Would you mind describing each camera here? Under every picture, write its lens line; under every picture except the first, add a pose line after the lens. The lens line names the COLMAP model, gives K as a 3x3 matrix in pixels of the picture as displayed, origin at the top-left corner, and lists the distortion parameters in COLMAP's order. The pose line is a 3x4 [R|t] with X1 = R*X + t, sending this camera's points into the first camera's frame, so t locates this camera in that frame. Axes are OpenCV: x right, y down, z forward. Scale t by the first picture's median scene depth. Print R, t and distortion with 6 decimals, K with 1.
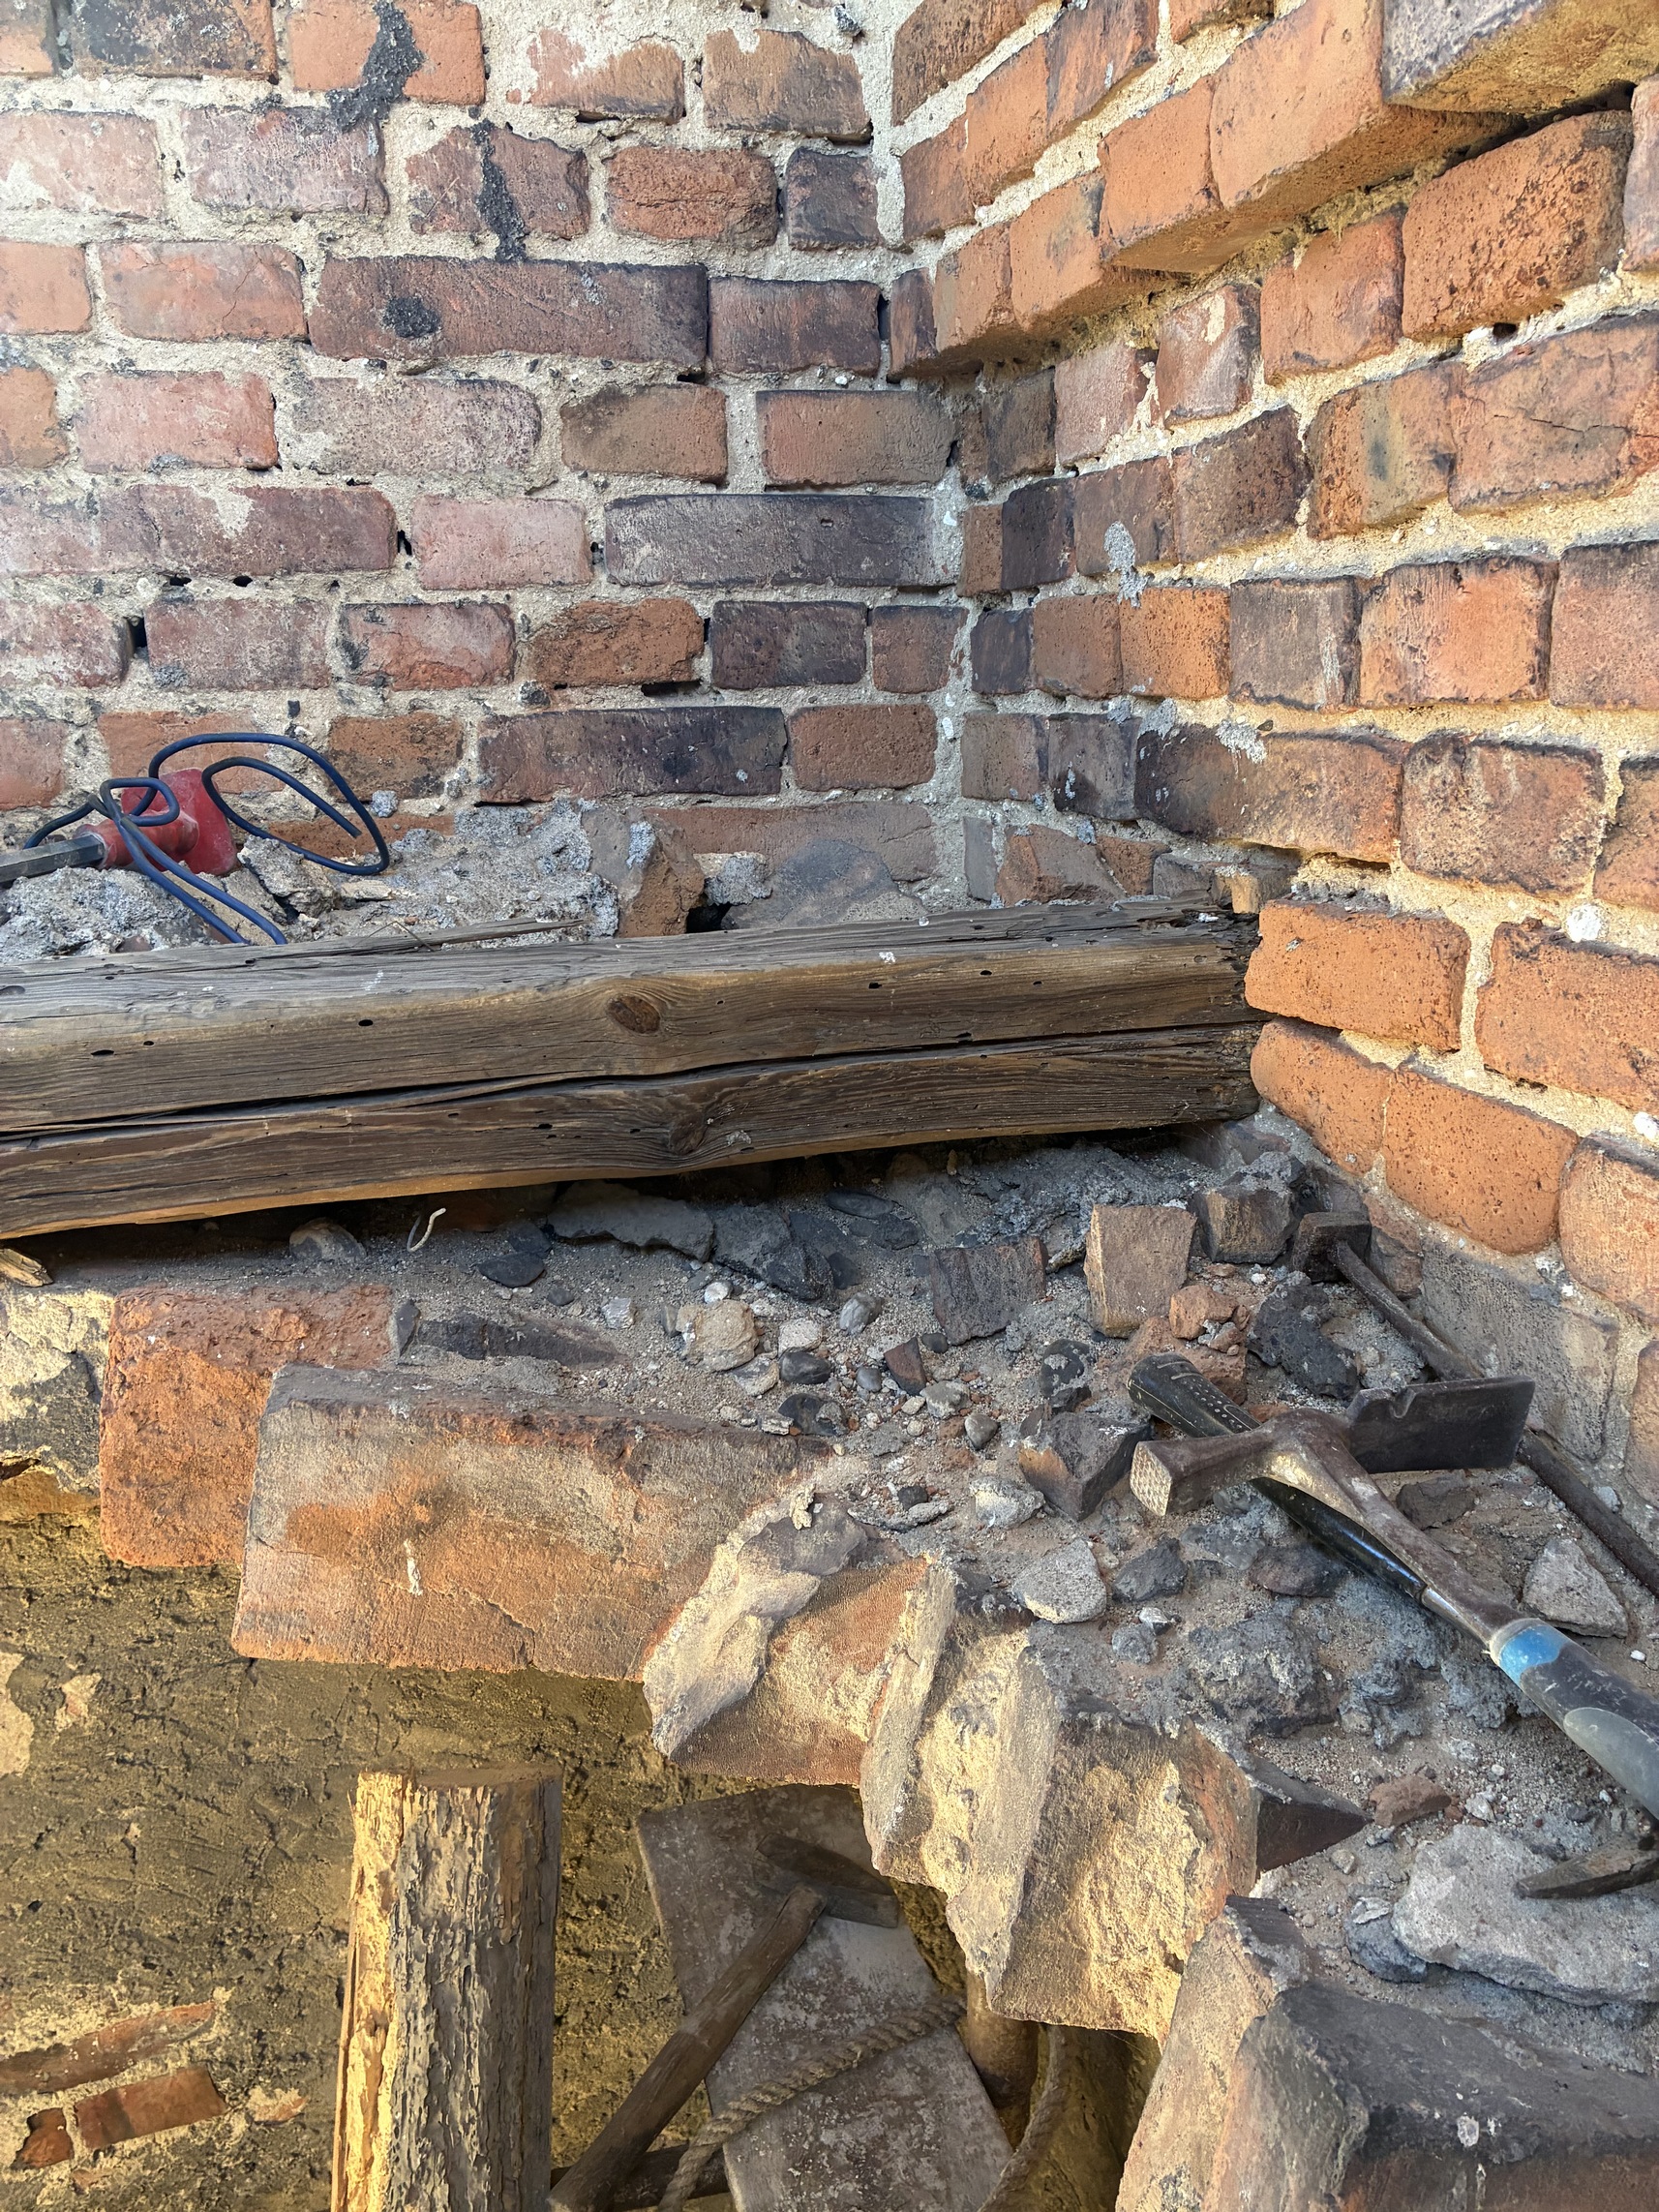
lens RADIAL K [[1672.8, 0, 843.8], [0, 1672.8, 1098.9], [0, 0, 1]] dist [0.041276, -0.044772]
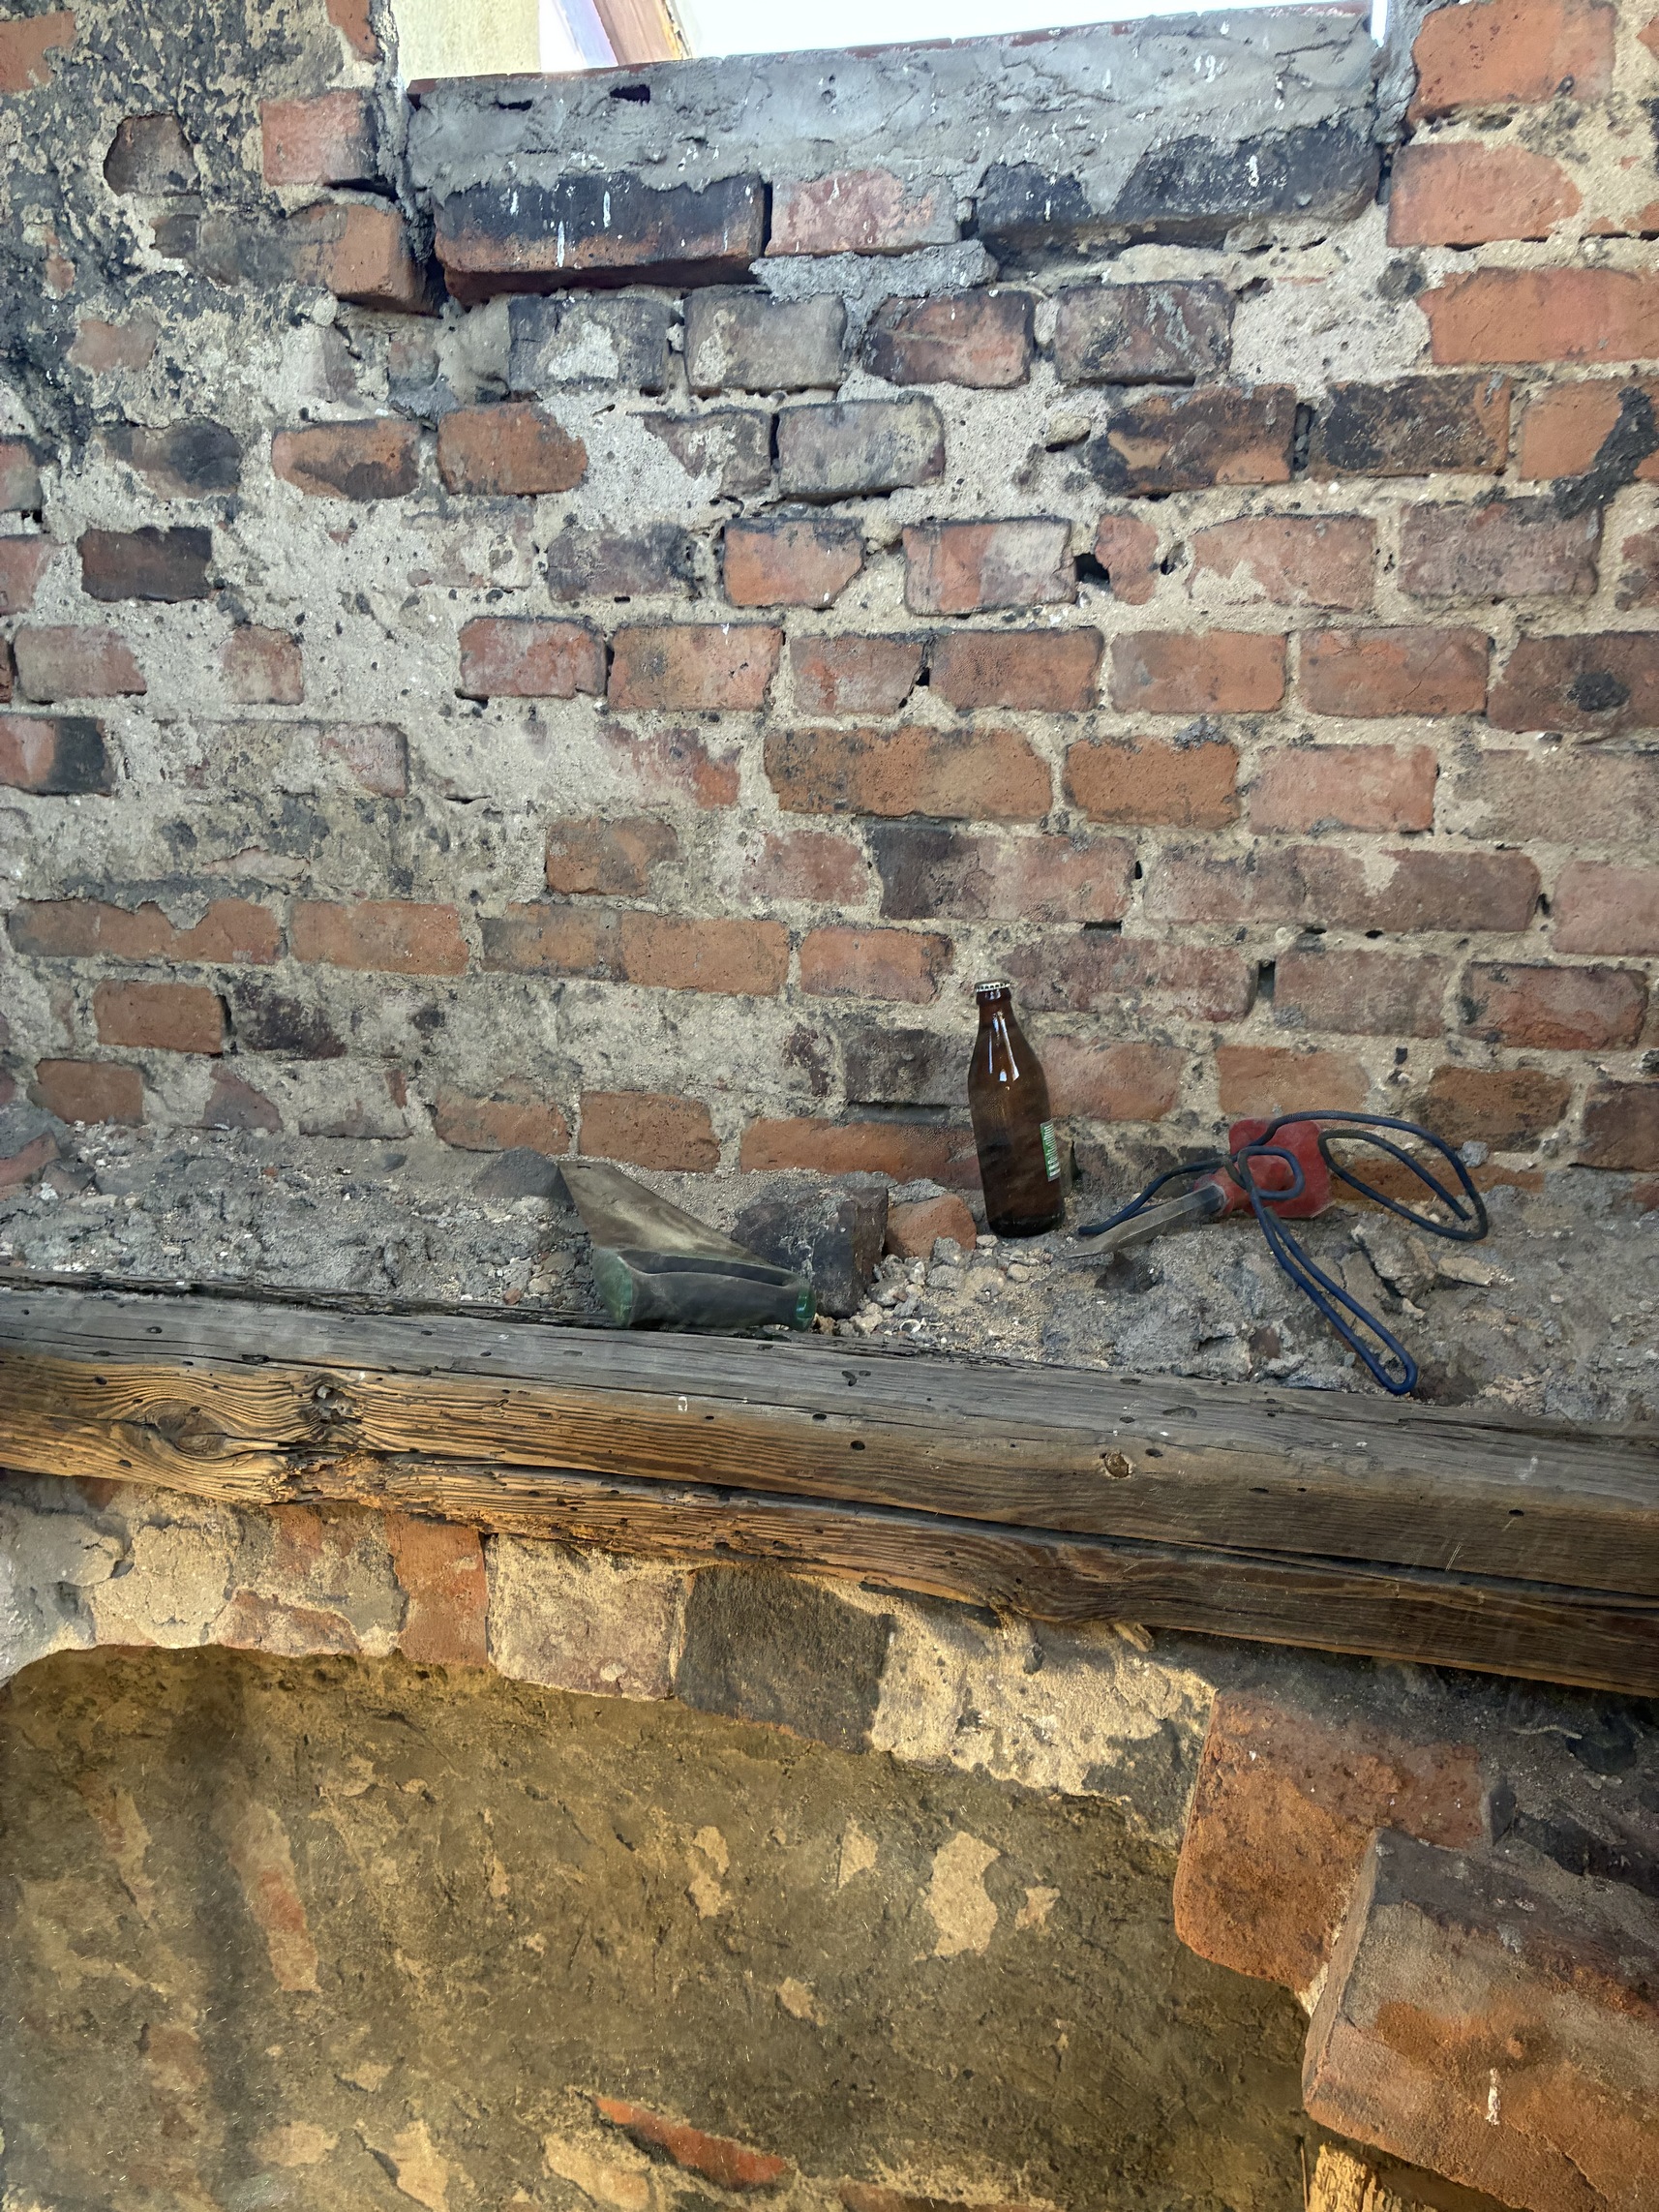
lens RADIAL K [[1672.8, 0, 852.1], [0, 1672.8, 1096.6], [0, 0, 1]] dist [0.041276, -0.044772]
pose [[0.871941, 0.139323, -0.469369, -0.144982], [-0.154455, 0.987980, 0.006333, -0.173464], [0.464609, 0.066974, 0.882979, -0.053697]]
